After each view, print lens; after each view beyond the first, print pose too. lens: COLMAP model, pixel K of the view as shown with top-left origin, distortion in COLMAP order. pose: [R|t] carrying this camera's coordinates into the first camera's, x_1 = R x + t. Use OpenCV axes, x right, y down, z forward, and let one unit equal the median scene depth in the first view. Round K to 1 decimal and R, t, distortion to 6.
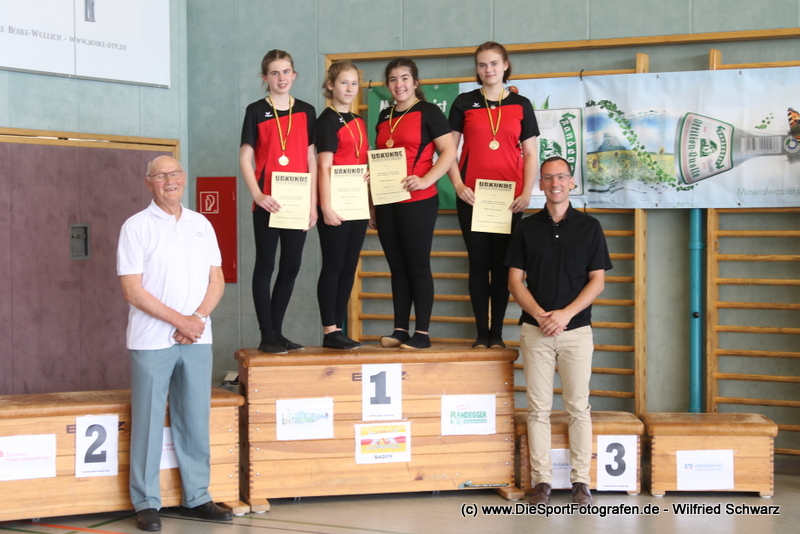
lens RADIAL K [[1483.5, 0, 389.8], [0, 1483.5, 277.8], [0, 0, 1]] dist [-0.053330, 0.432166]
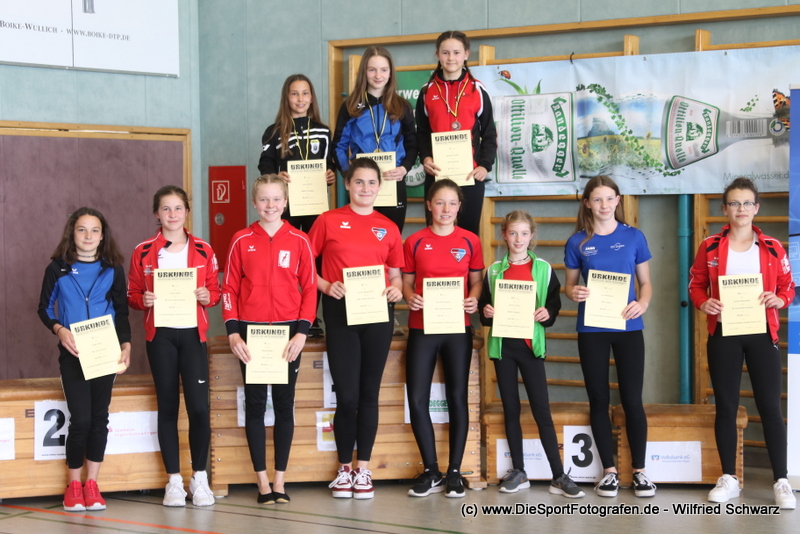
lens RADIAL K [[1630.6, 0, 388.3], [0, 1630.6, 268.6], [0, 0, 1]] dist [0.005025, 0.296055]
pose [[0.993072, -0.002514, -0.117483, 0.140760], [0.002285, 0.999995, -0.002085, 0.003788], [0.117487, 0.001802, 0.993073, -0.084294]]
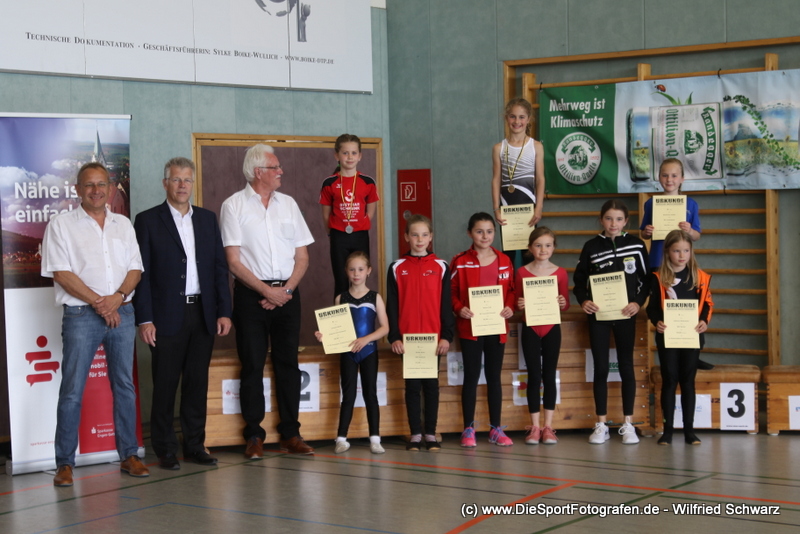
lens RADIAL K [[1602.9, 0, 387.8], [0, 1602.9, 280.1], [0, 0, 1]] dist [0.034093, -0.018276]
pose [[0.984264, -0.011327, -0.176340, 0.098120], [0.012570, 0.999903, 0.005933, 0.012700], [0.176256, -0.008056, 0.984311, -0.279413]]
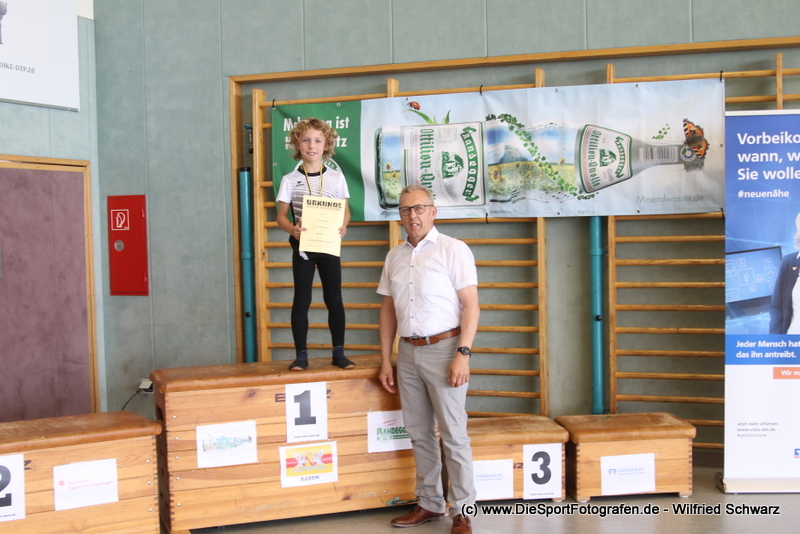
lens RADIAL K [[1039.1, 0, 390.6], [0, 1039.1, 279.7], [0, 0, 1]] dist [-0.126408, 0.137242]
pose [[0.991137, -0.025302, 0.130411, -0.033286], [0.024377, 0.999665, 0.008684, -0.011974], [-0.130587, -0.005428, 0.991422, 0.298024]]
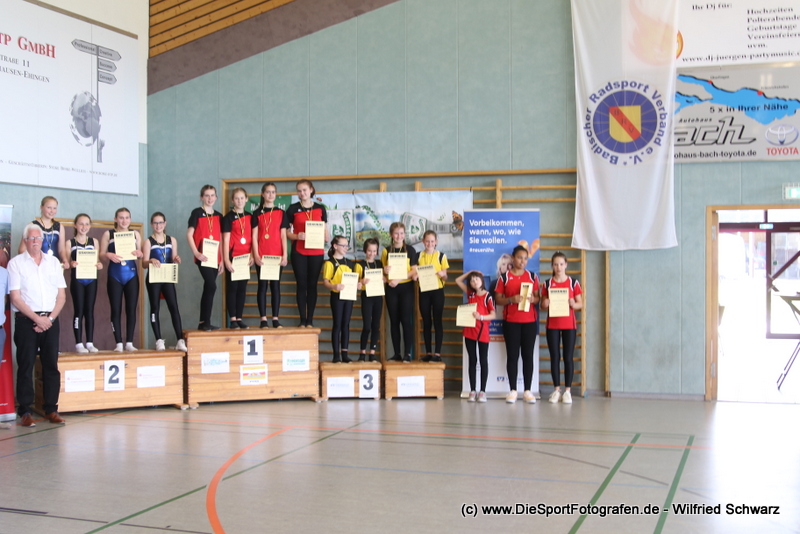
lens RADIAL K [[1039.1, 0, 390.6], [0, 1039.1, 279.7], [0, 0, 1]] dist [-0.126408, 0.137242]
pose [[0.991066, -0.002160, 0.133355, -0.007237], [0.005830, 0.999615, -0.027139, 0.018728], [-0.133245, 0.027674, 0.990697, -0.397728]]
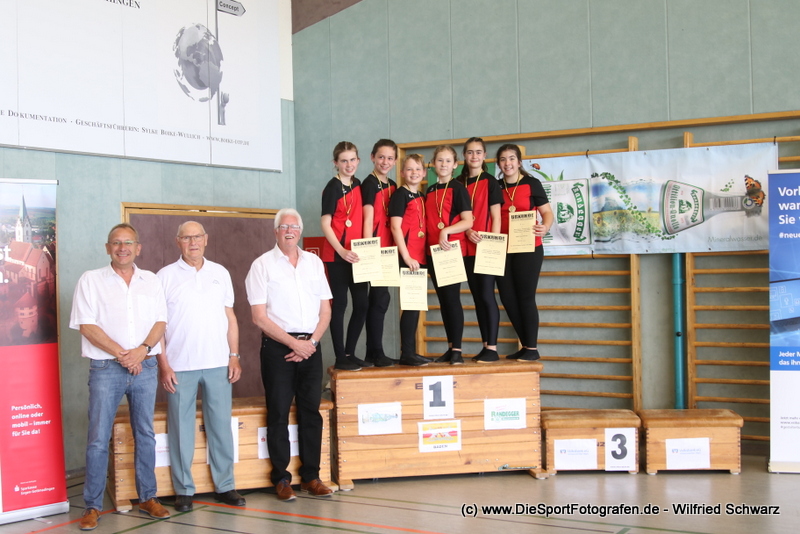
lens RADIAL K [[1039.1, 0, 390.6], [0, 1039.1, 279.7], [0, 0, 1]] dist [-0.126408, 0.137242]
pose [[0.997594, -0.018576, -0.066795, 0.014241], [0.016760, 0.999477, -0.027647, -0.002126], [0.067273, 0.026461, 0.997384, 0.073783]]
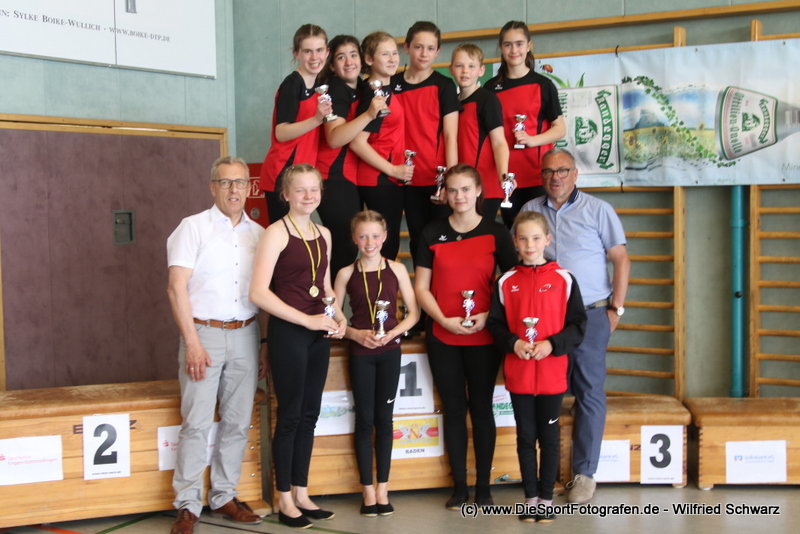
lens RADIAL K [[1097.0, 0, 388.1], [0, 1097.0, 277.7], [0, 0, 1]] dist [-0.102007, 0.112486]
pose [[0.998258, -0.010968, -0.057963, 0.018598], [0.012604, 0.999531, 0.027922, -0.008883], [0.057629, -0.028604, 0.997928, 0.276216]]
